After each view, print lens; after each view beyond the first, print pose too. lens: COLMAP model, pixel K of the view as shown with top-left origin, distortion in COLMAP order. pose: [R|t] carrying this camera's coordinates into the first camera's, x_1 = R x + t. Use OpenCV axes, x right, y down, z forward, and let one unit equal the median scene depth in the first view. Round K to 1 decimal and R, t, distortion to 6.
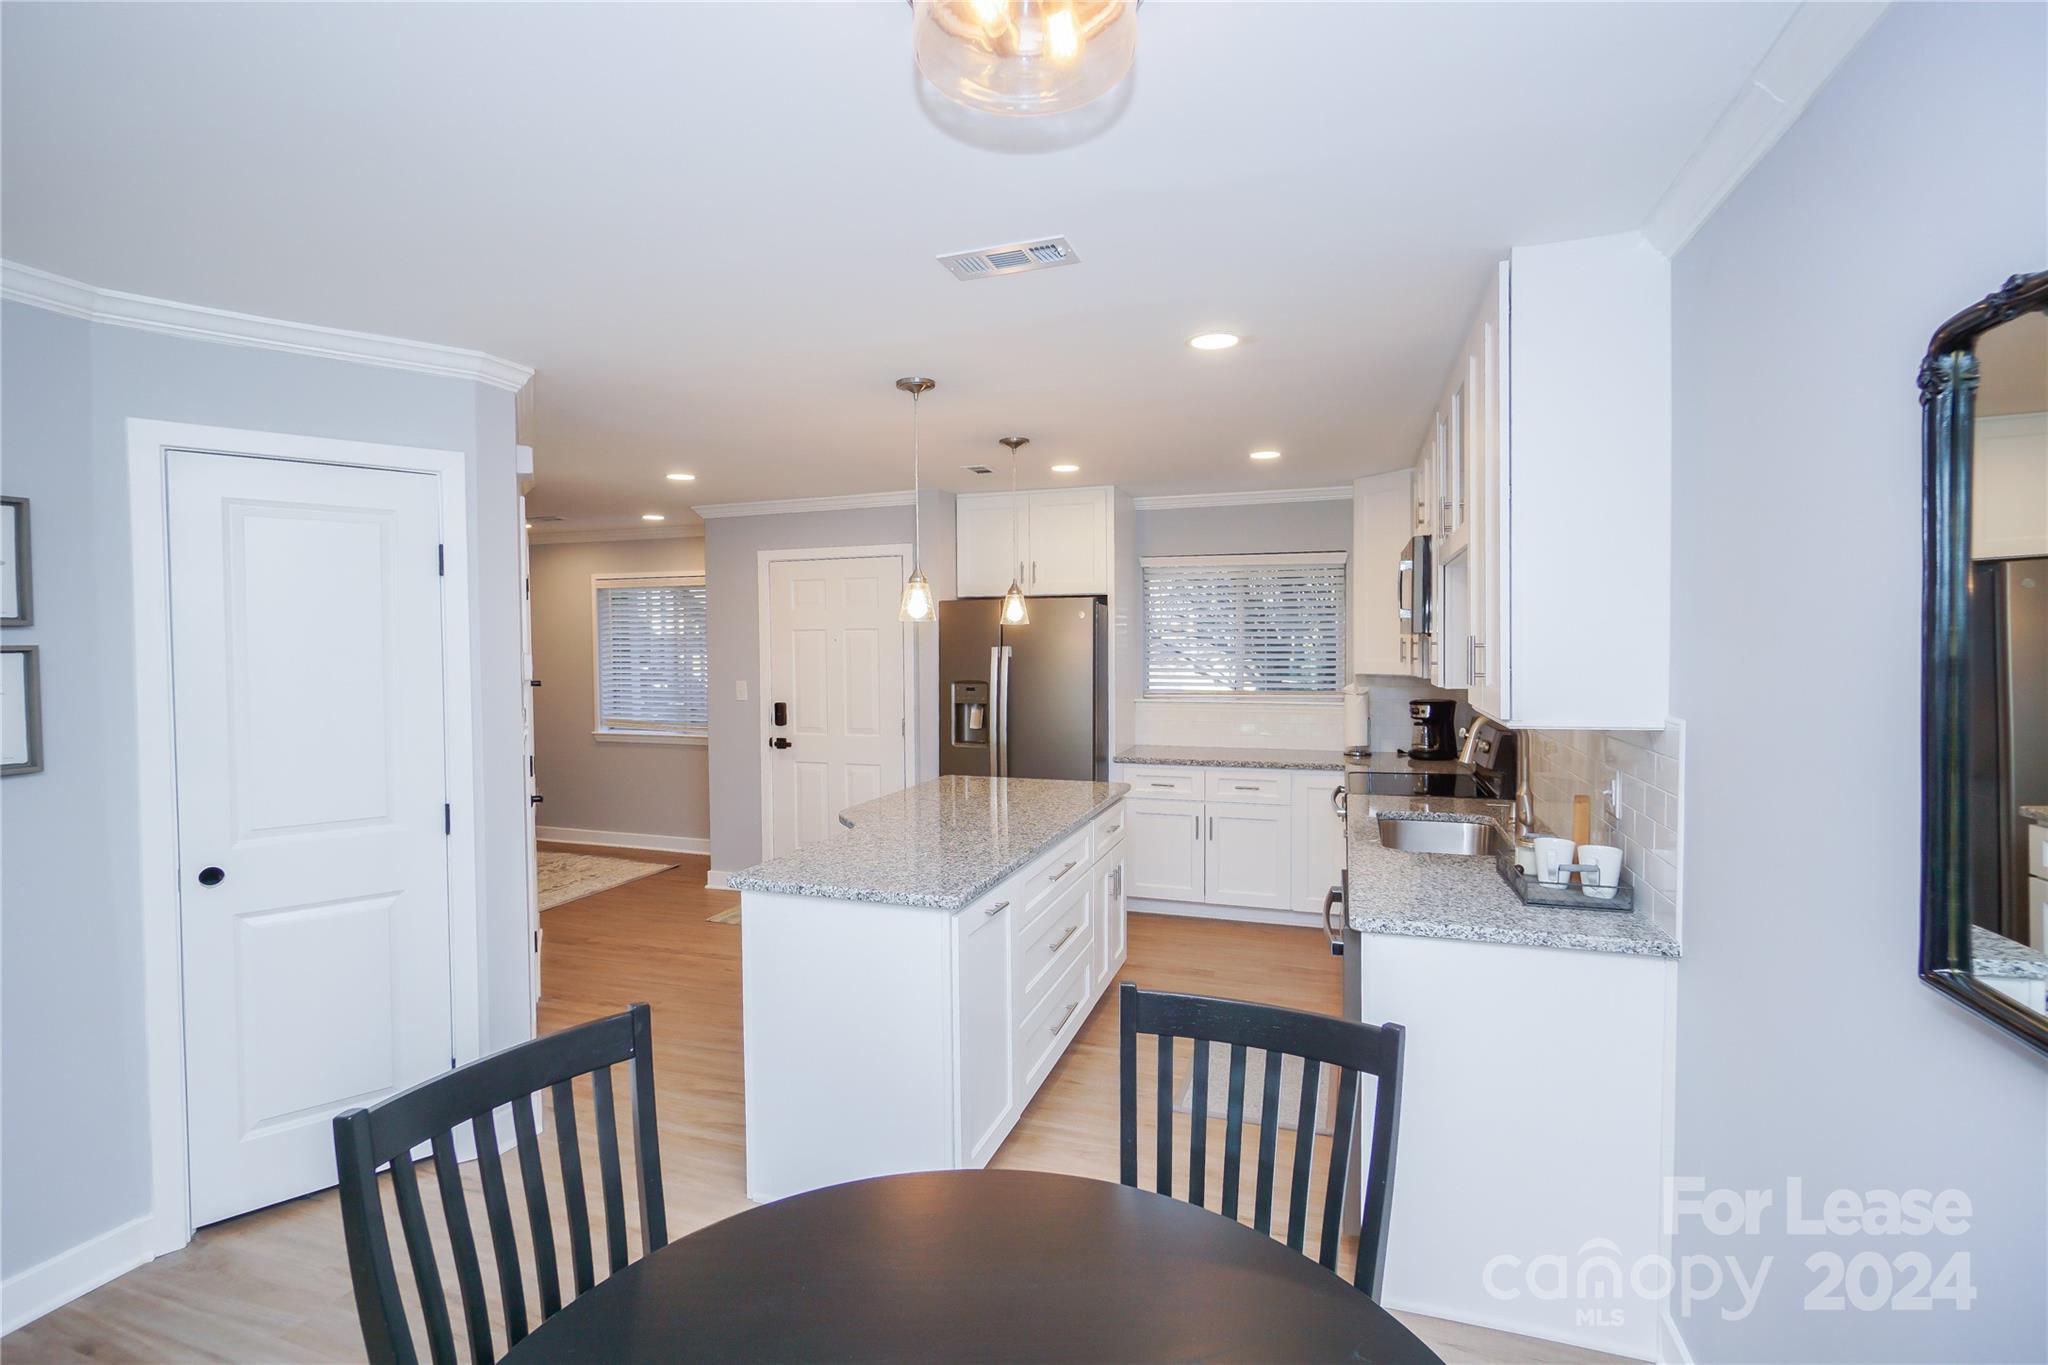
lens RADIAL K [[970.7, 0, 989.8], [0, 970.7, 664.1], [0, 0, 1]] dist [-0.014095, 0.004471]
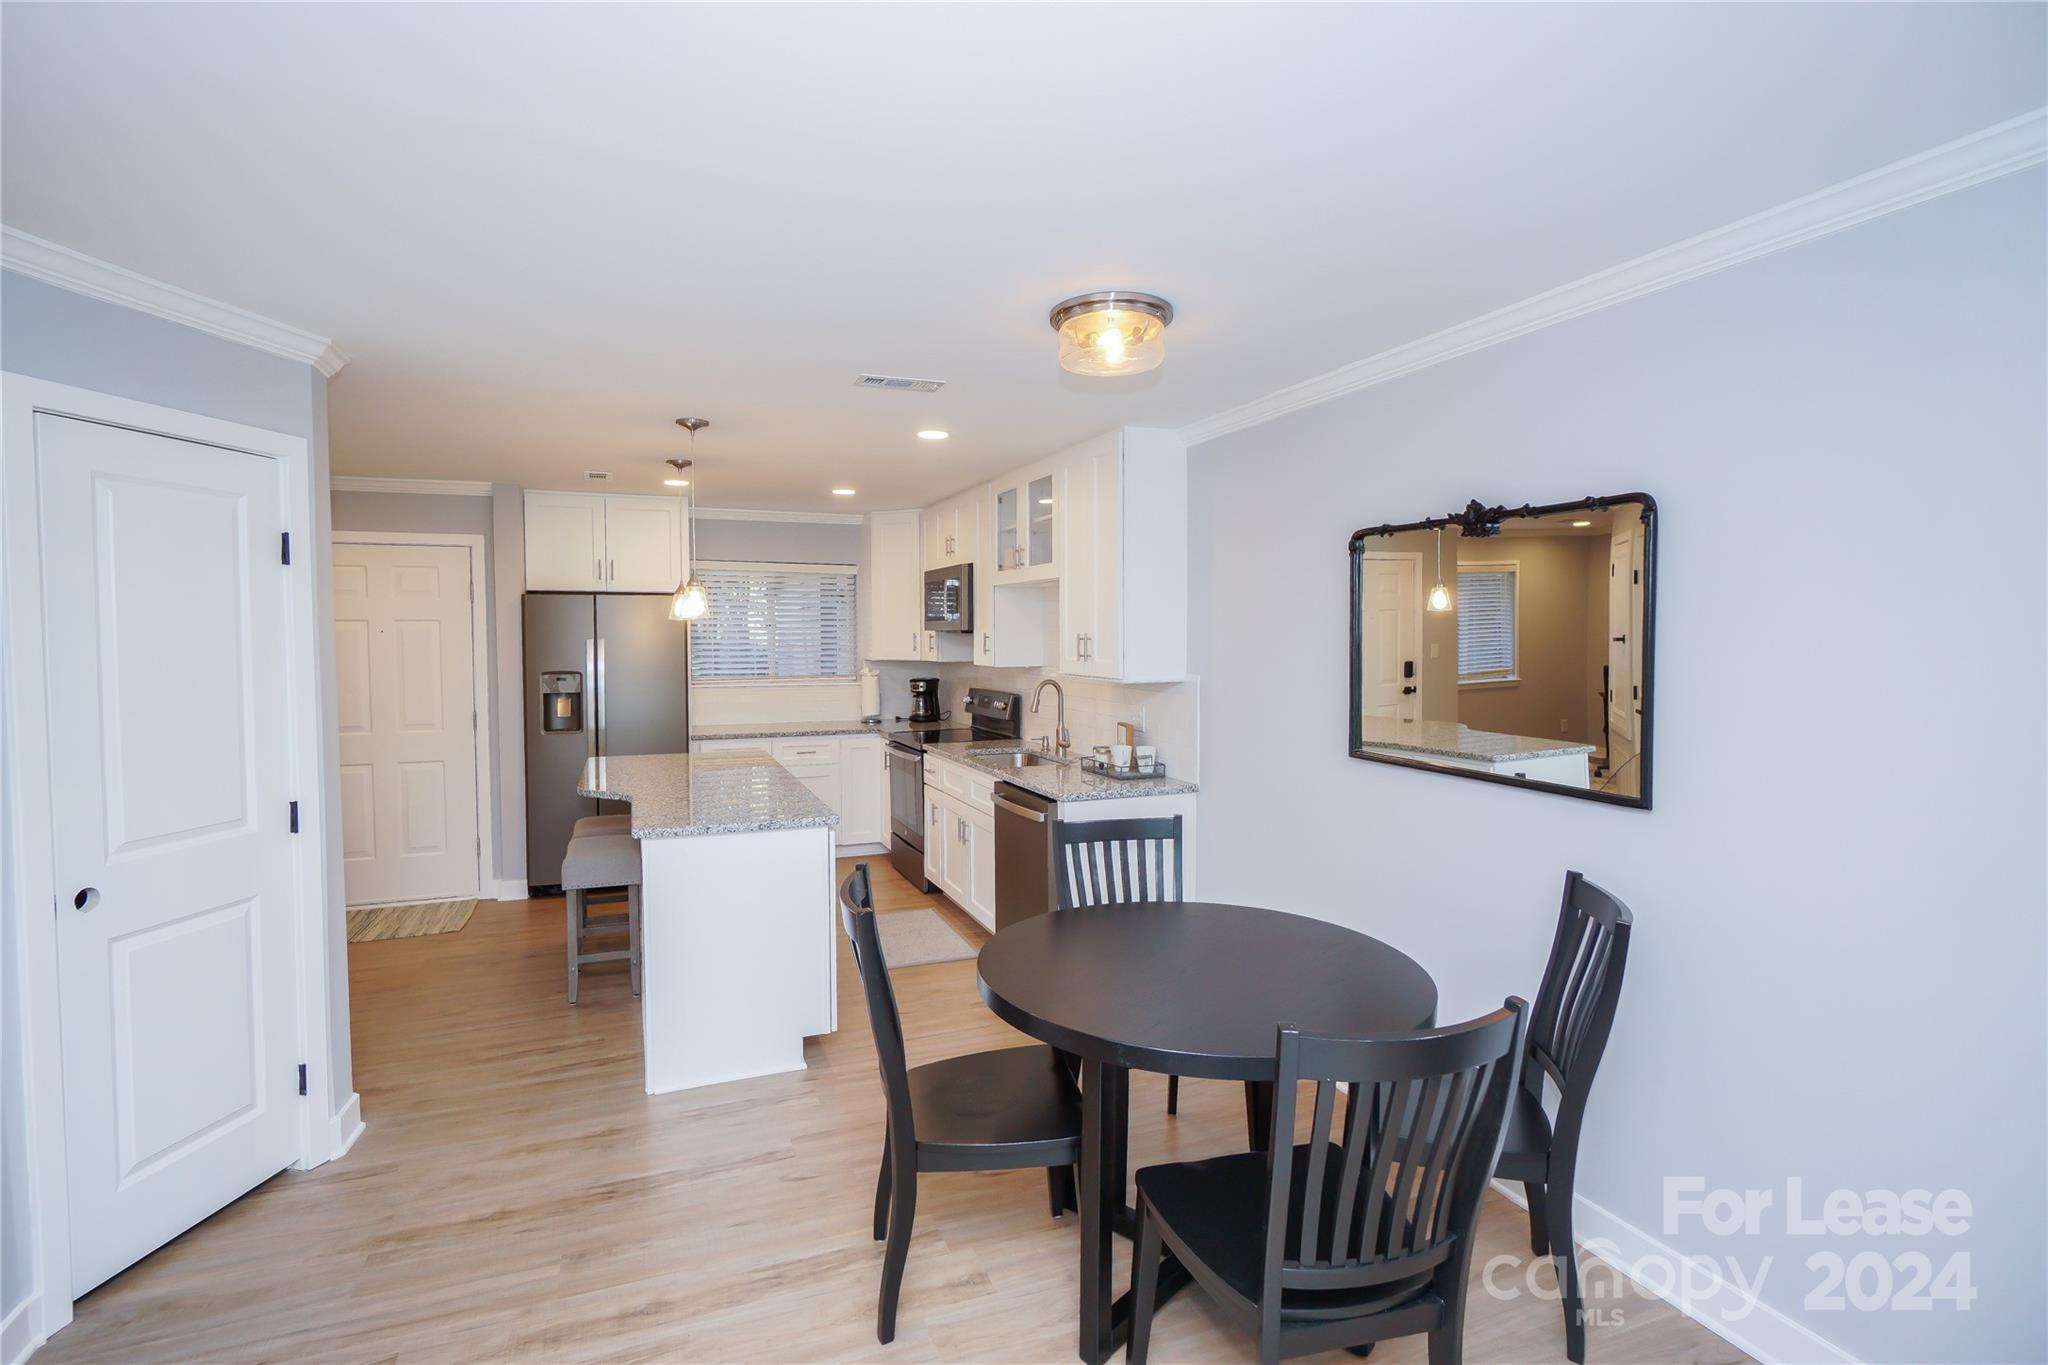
lens RADIAL K [[970.7, 0, 1011.3], [0, 970.7, 672.7], [0, 0, 1]] dist [-0.014095, 0.004471]
pose [[0.746665, -0.021772, 0.664844, -0.359649], [0.010463, 0.999725, 0.020988, 0.001680], [-0.665118, -0.008714, 0.746688, -0.105058]]
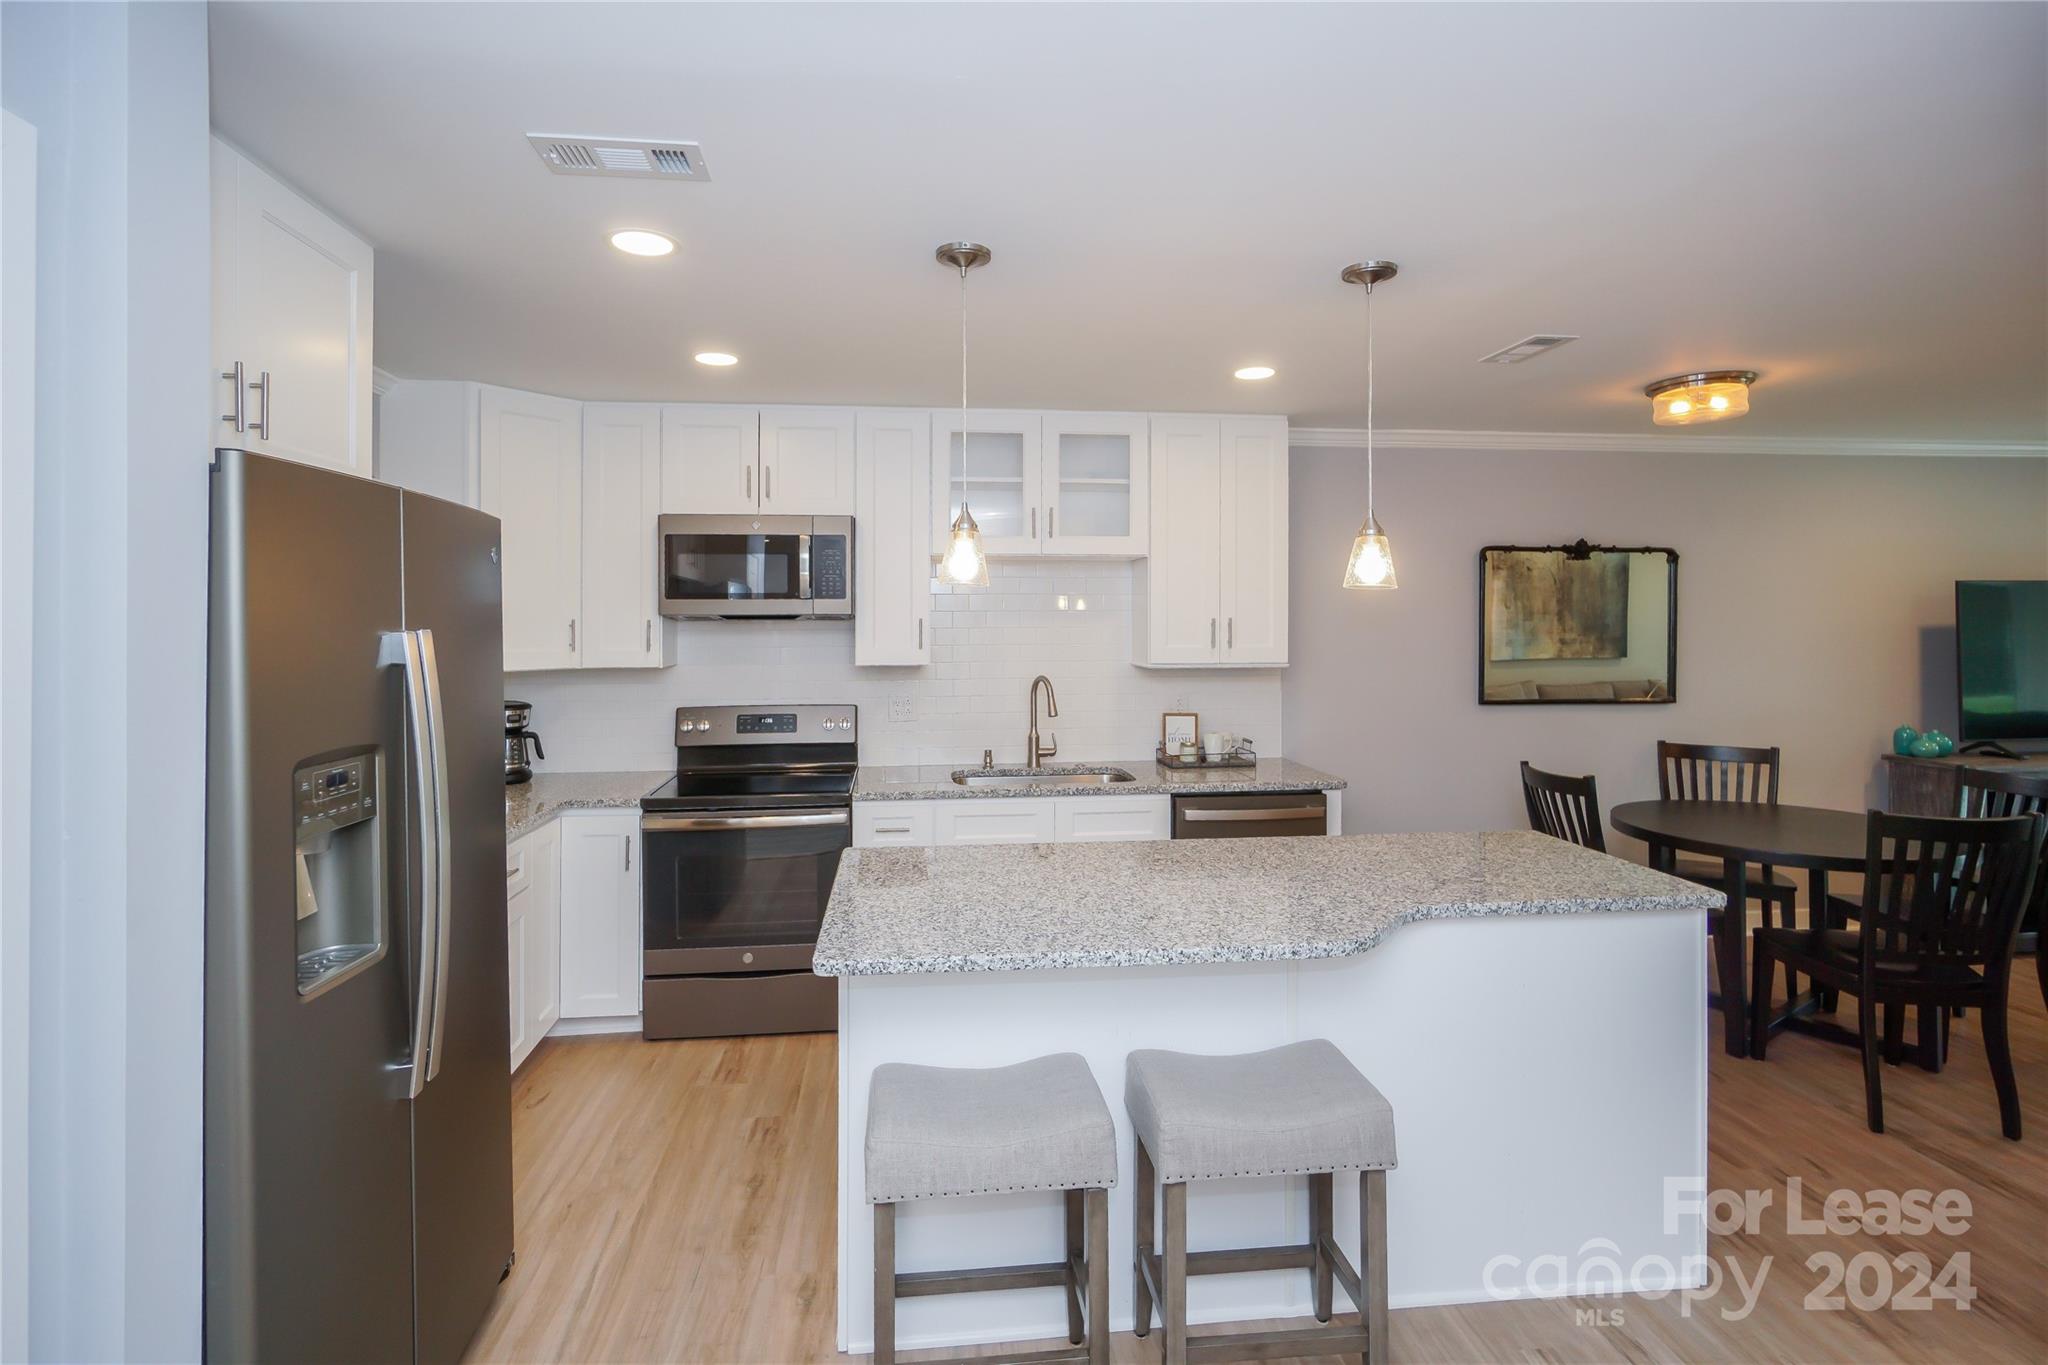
lens RADIAL K [[970.7, 0, 1017.4], [0, 970.7, 628.2], [0, 0, 1]] dist [-0.014095, 0.004471]
pose [[-0.456031, 0.005786, 0.889945, -0.379116], [0.027640, 0.999589, 0.007665, -0.016008], [-0.889534, 0.028093, -0.456004, 0.971347]]
